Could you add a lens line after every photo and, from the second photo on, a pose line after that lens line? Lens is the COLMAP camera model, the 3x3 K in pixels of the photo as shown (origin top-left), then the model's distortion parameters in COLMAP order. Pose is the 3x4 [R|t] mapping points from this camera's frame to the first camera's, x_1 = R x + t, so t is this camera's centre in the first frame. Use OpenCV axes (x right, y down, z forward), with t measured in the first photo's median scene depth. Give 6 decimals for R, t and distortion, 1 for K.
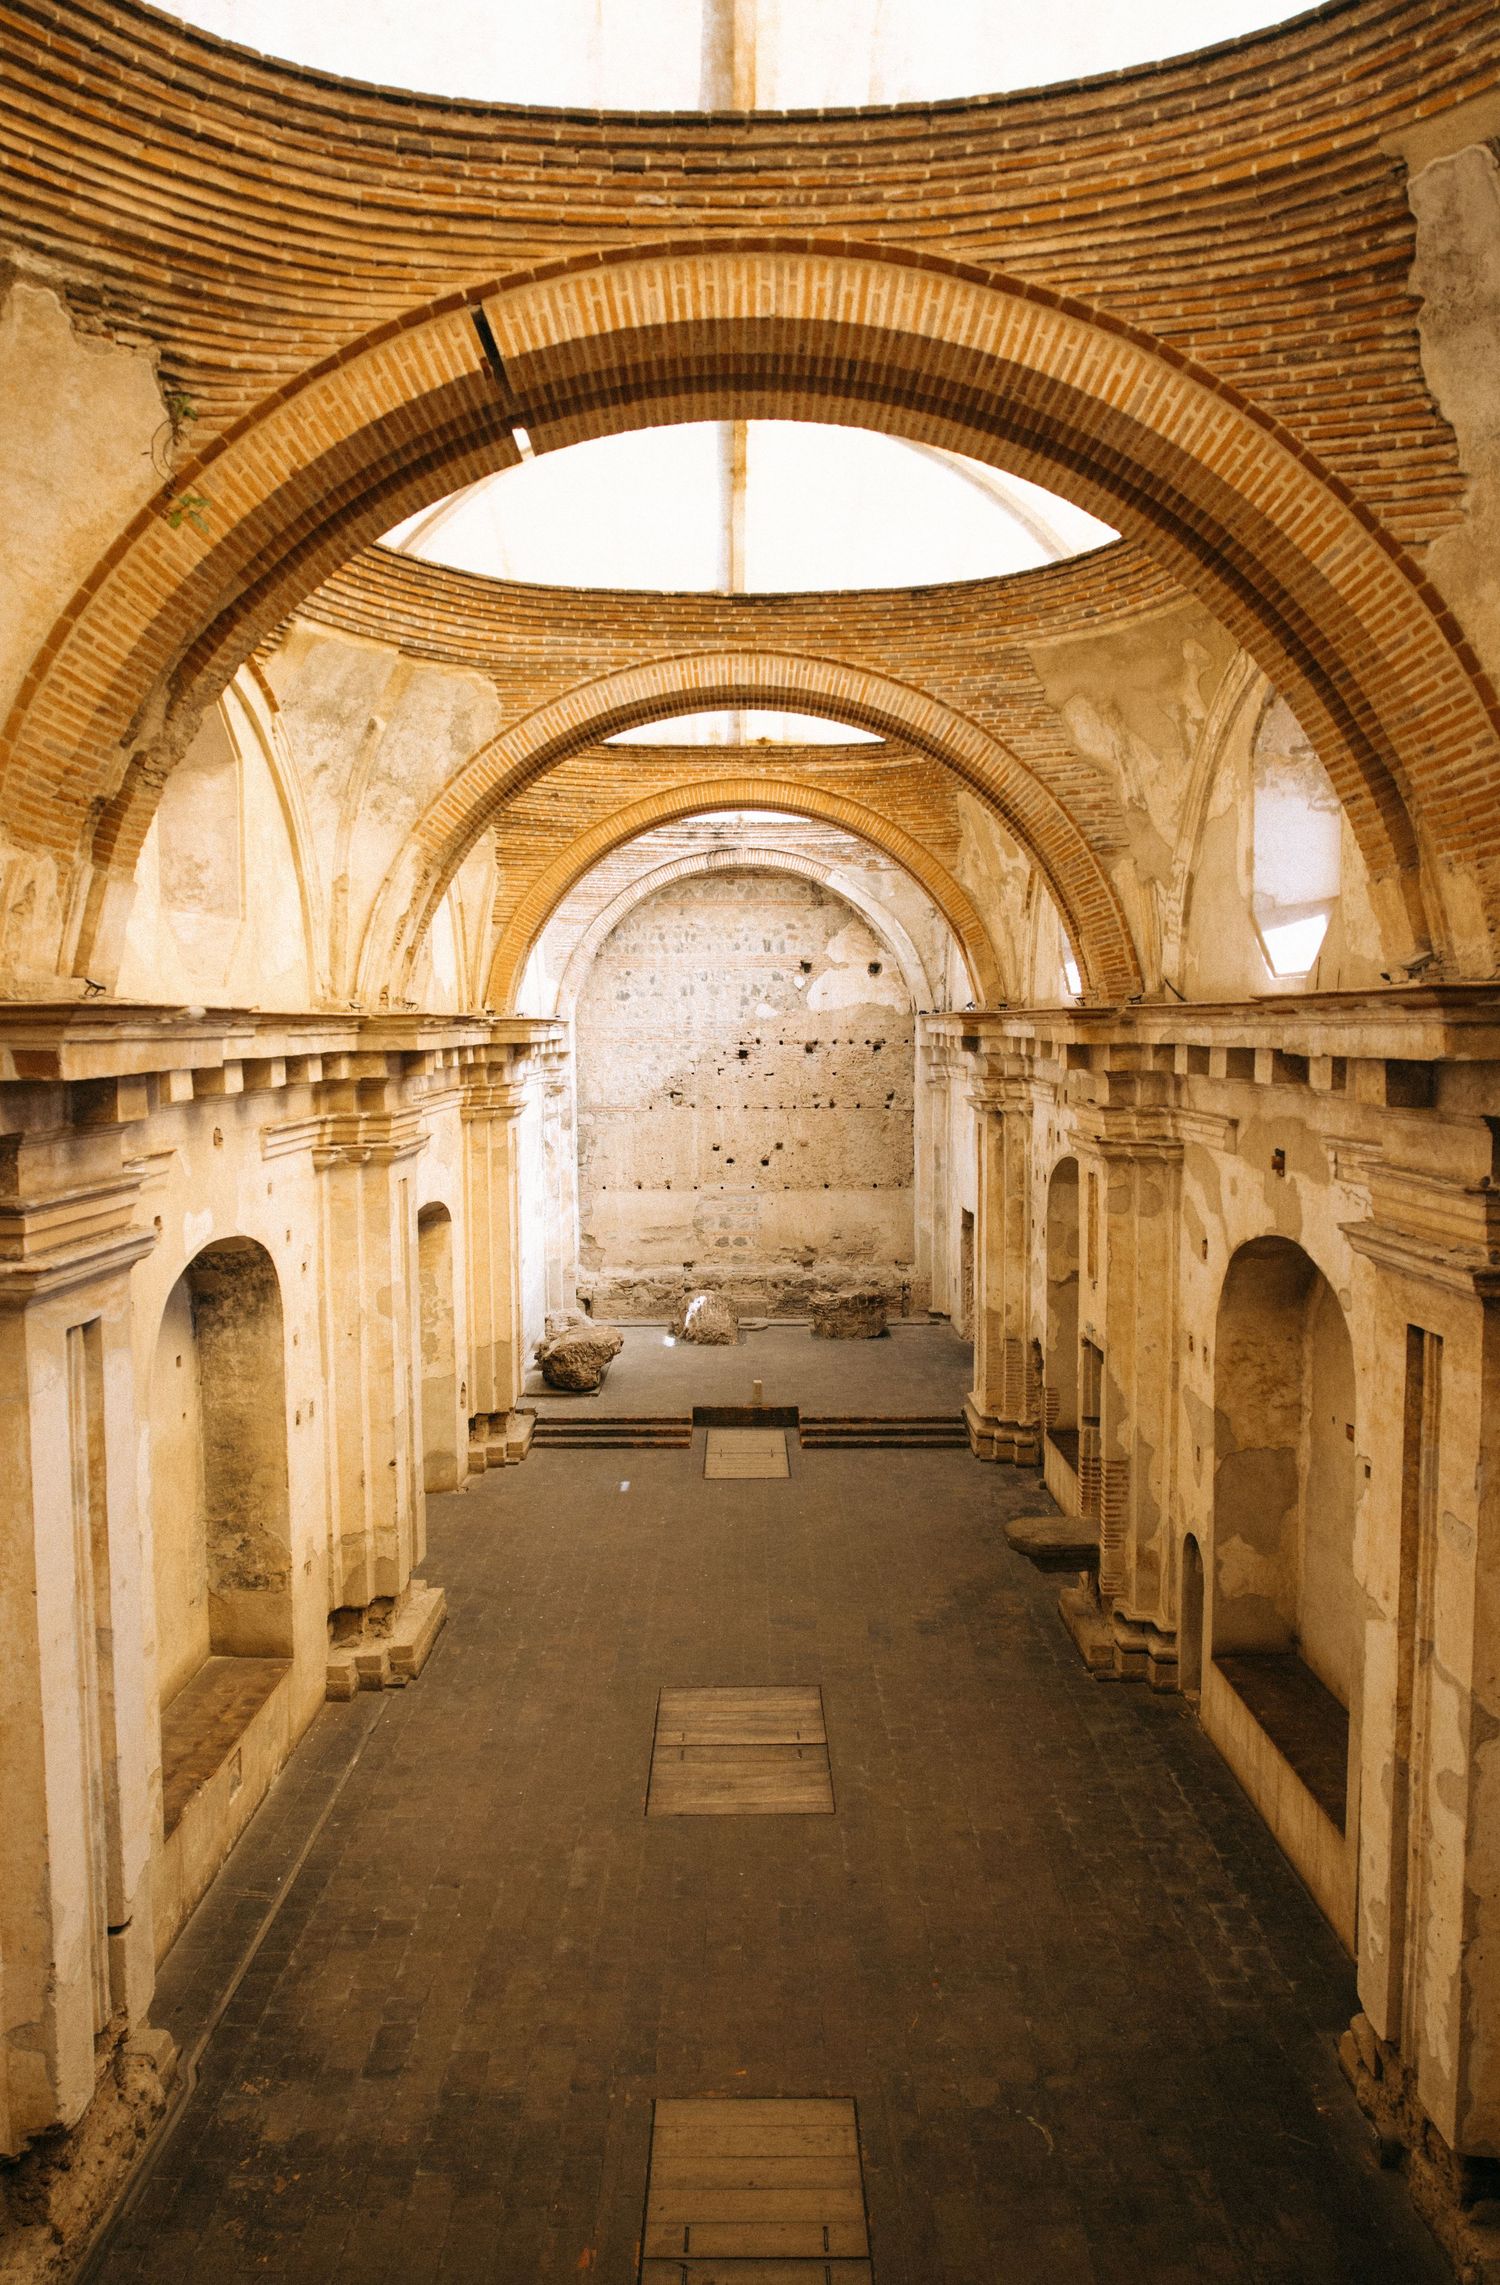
lens RADIAL K [[1581.8, 0, 732.9], [0, 1581.8, 1147.0], [0, 0, 1]] dist [0.000325, 0.003488]
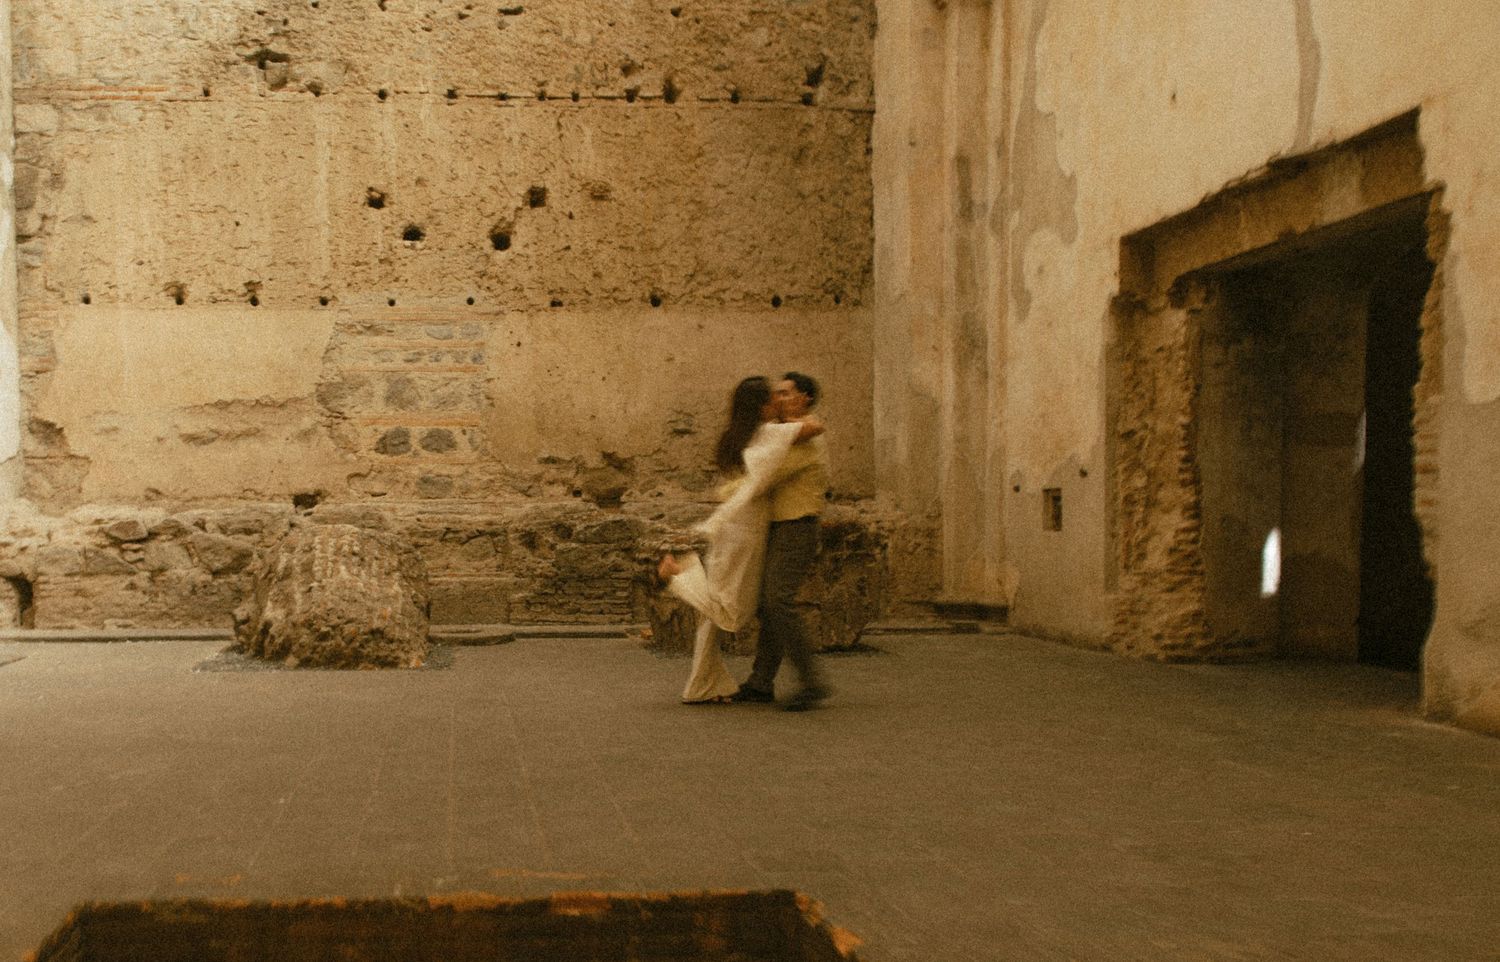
lens RADIAL K [[1163.3, 0, 608.2], [0, 1163.3, 530.4], [0, 0, 1]] dist [-0.002343, 0.011222]
pose [[0.997839, 0.001001, 0.065704, 0.069722], [0.002695, 0.998420, -0.056134, 0.247444], [-0.065657, 0.056190, 0.996259, 1.780897]]
